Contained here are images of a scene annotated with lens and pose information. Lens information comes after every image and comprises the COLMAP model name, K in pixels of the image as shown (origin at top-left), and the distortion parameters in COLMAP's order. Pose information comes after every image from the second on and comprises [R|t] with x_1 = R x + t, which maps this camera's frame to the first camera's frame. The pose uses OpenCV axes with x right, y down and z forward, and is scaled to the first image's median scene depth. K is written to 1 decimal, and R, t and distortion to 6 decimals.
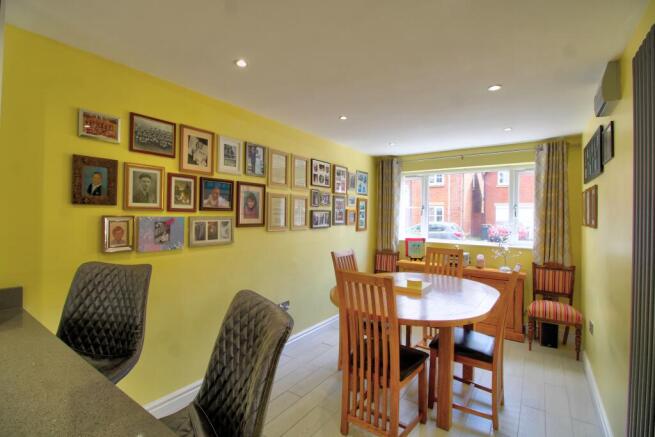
lens RADIAL K [[306.6, 0, 326.7], [0, 306.6, 213.5], [0, 0, 1]] dist [0.002380, -0.014397]
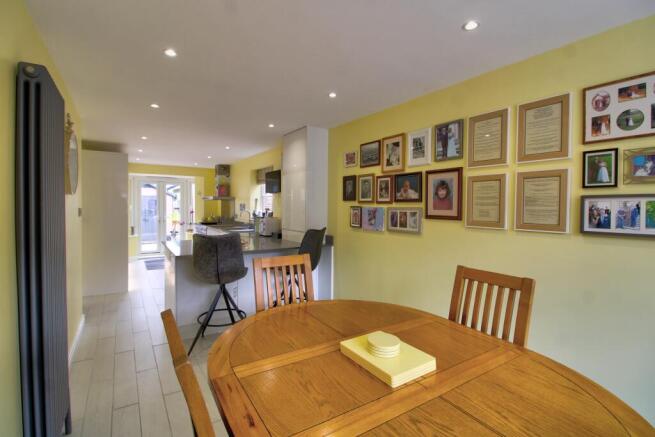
lens RADIAL K [[306.6, 0, 326.7], [0, 306.6, 213.5], [0, 0, 1]] dist [0.002380, -0.014397]
pose [[-0.371652, 0.001904, -0.928370, 0.834048], [-0.015433, 0.999847, 0.008229, 0.029502], [0.928244, 0.017386, -0.371566, 1.229058]]
